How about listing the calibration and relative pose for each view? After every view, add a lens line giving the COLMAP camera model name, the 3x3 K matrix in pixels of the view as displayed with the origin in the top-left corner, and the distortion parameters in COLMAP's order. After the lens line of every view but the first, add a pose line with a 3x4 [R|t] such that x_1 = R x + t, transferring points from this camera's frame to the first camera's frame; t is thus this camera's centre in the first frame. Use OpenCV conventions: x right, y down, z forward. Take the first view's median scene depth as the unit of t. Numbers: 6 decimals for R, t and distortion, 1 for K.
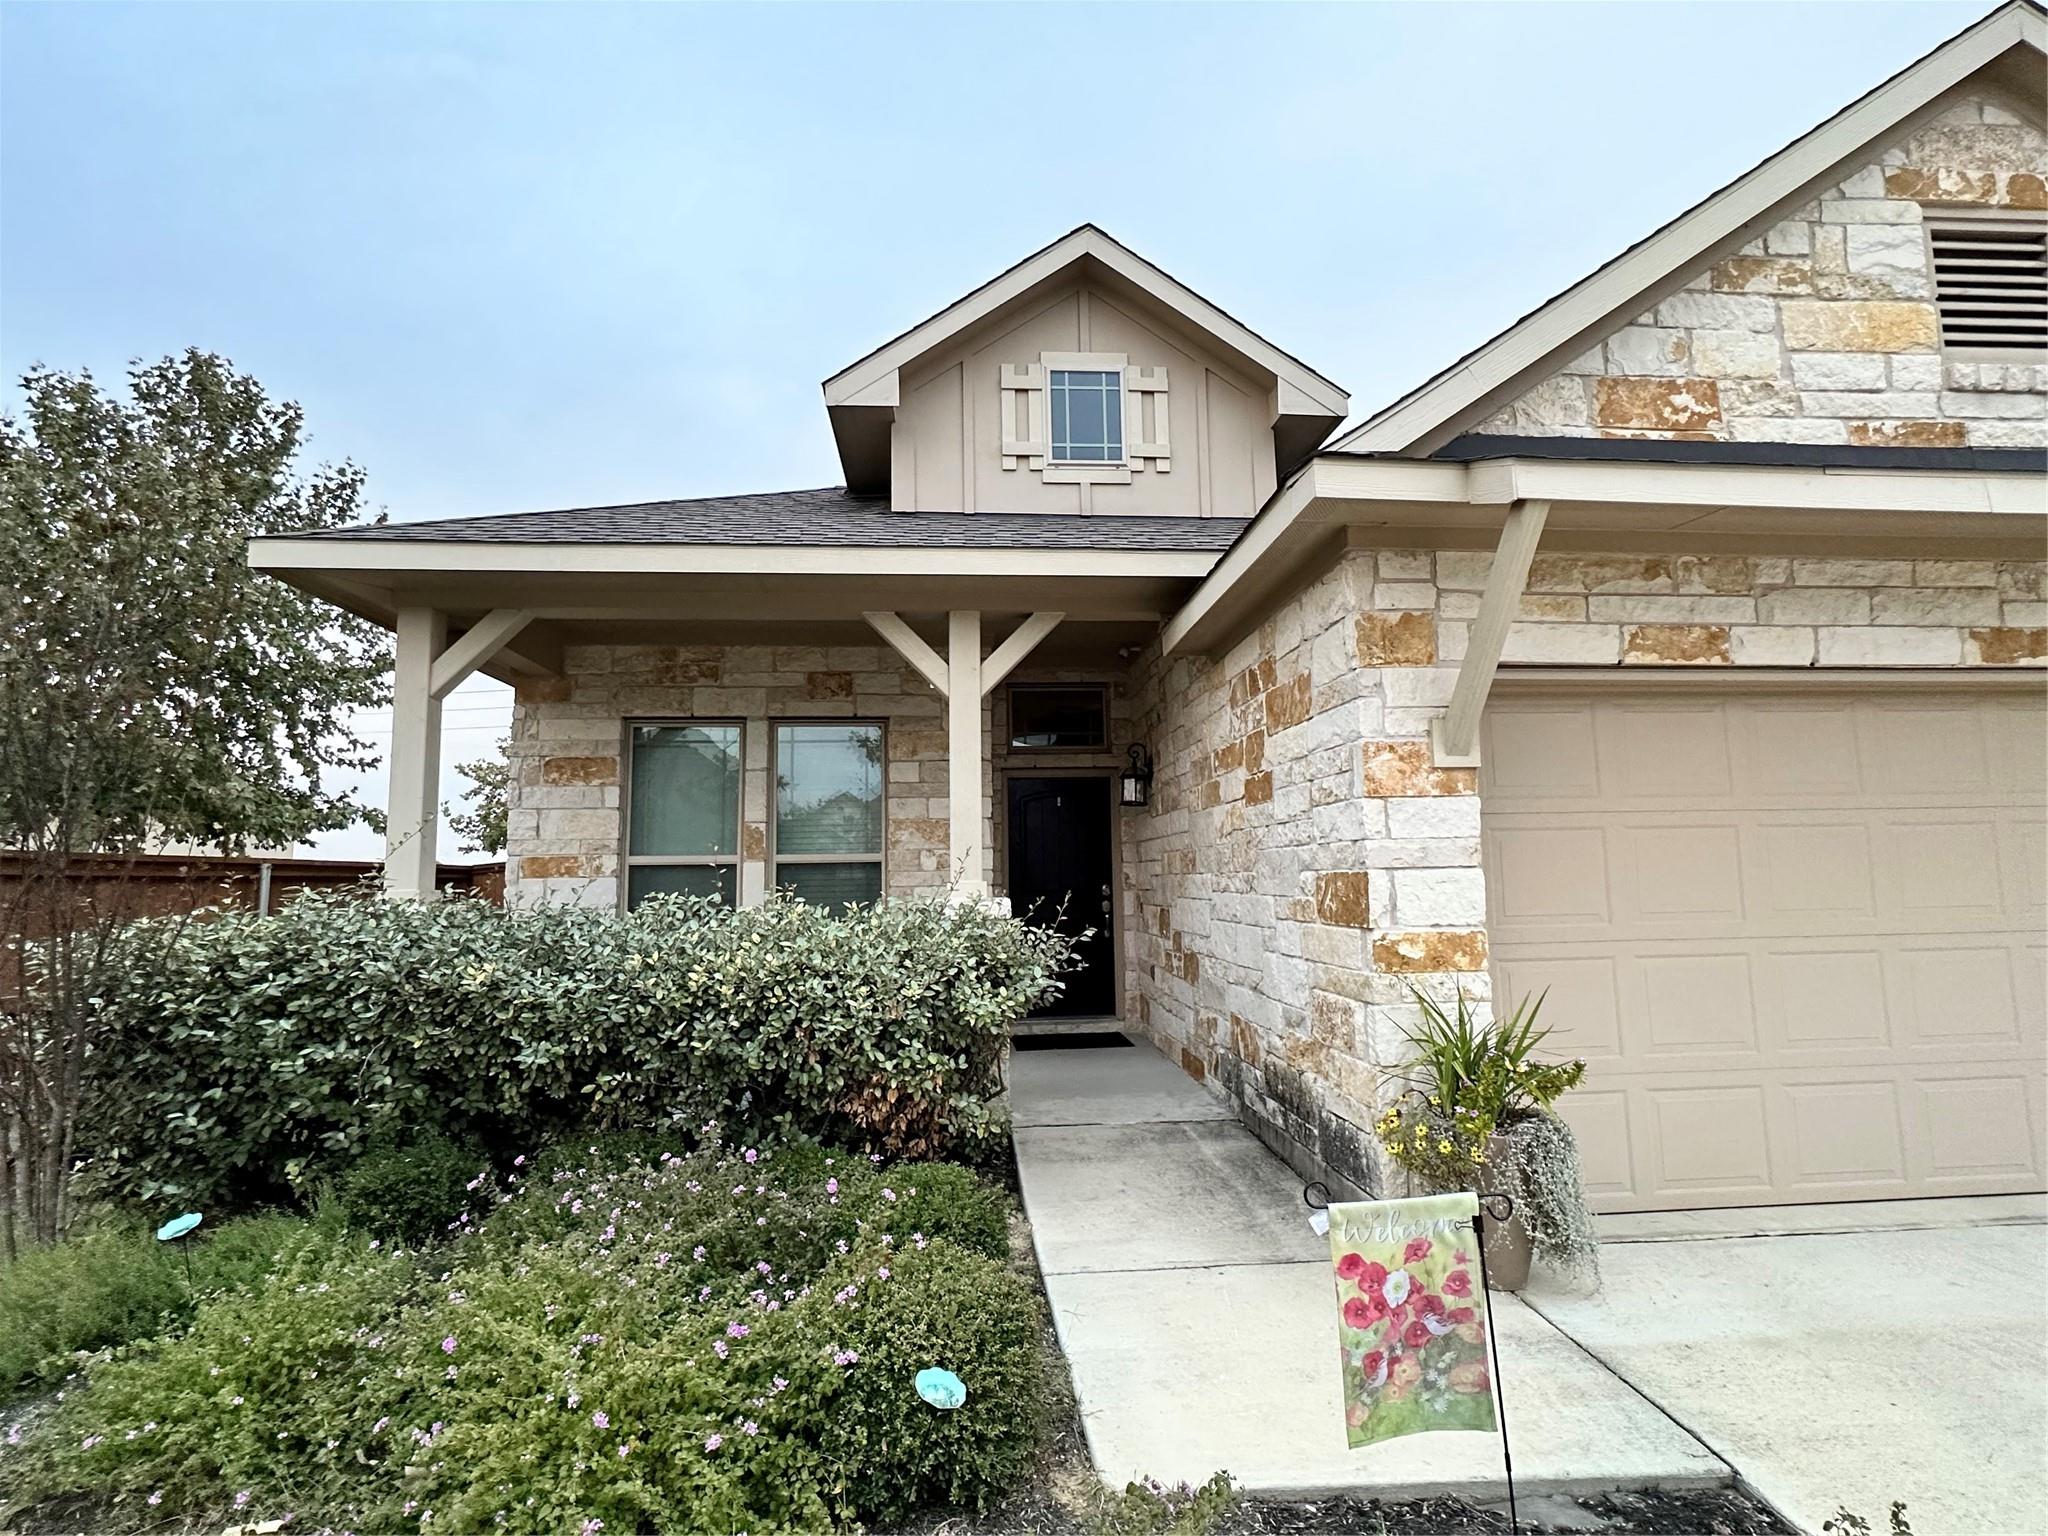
lens RADIAL K [[974.3, 0, 1022.7], [0, 974.3, 766.8], [0, 0, 1]] dist [0.001819, -0.000219]
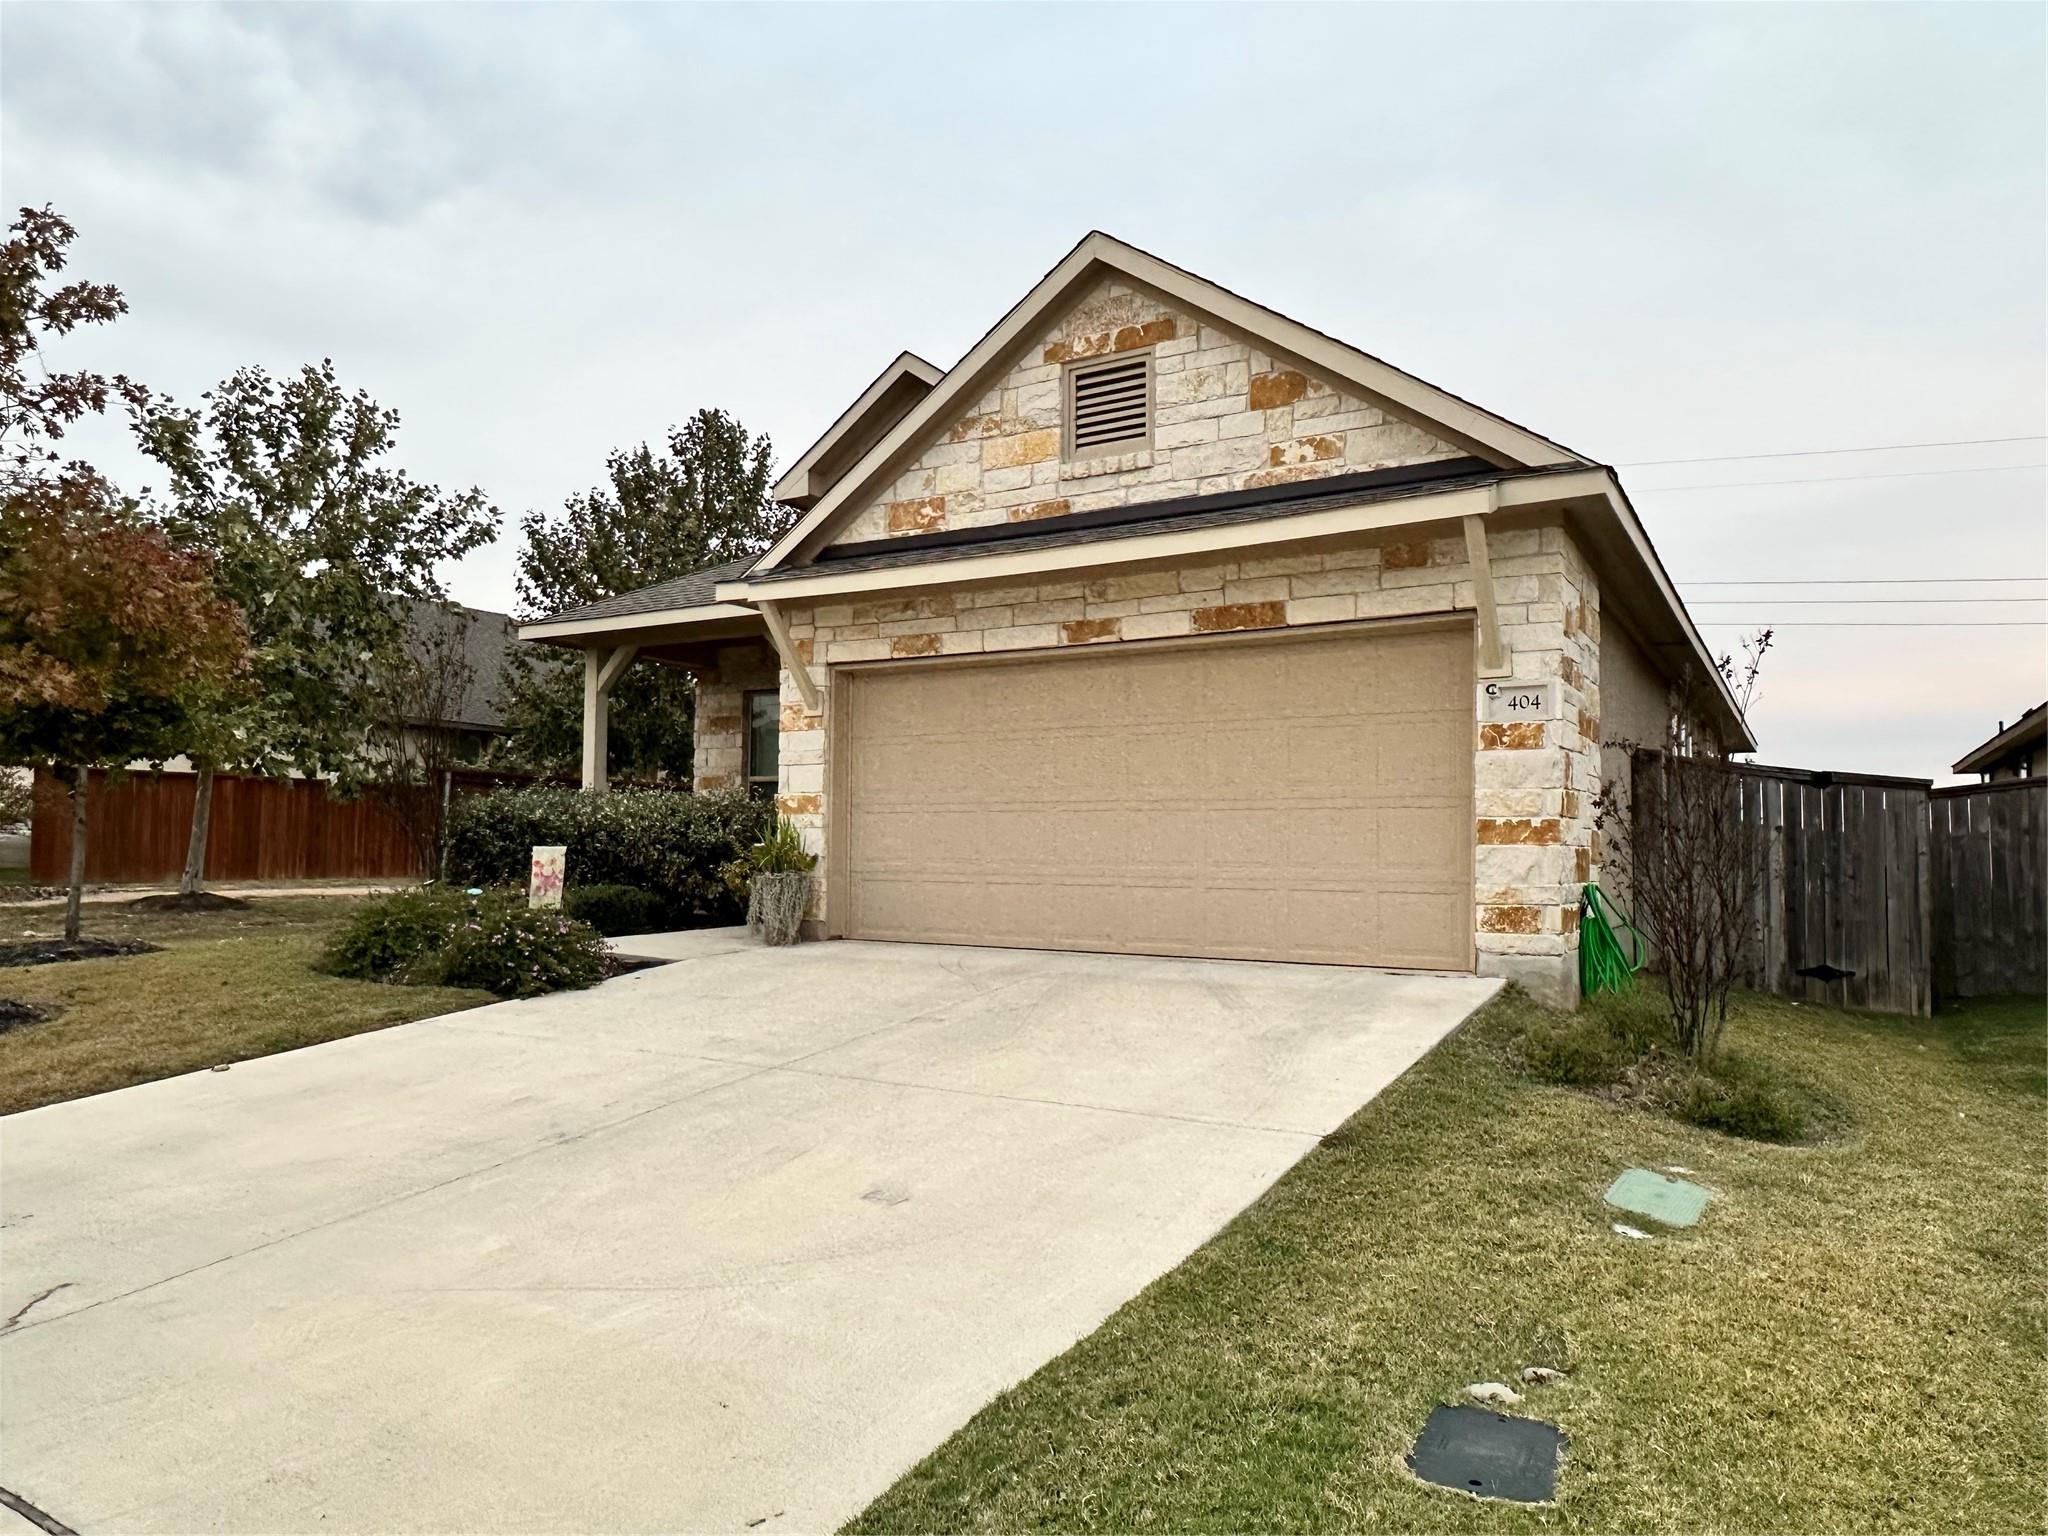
lens RADIAL K [[1291.6, 0, 1025.2], [0, 1291.6, 769.1], [0, 0, 1]] dist [0.007014, 0.000262]
pose [[0.818176, -0.011189, -0.574859, 2.203511], [0.042997, 0.998202, 0.041767, 0.016312], [0.573358, -0.058890, 0.817186, -0.904600]]
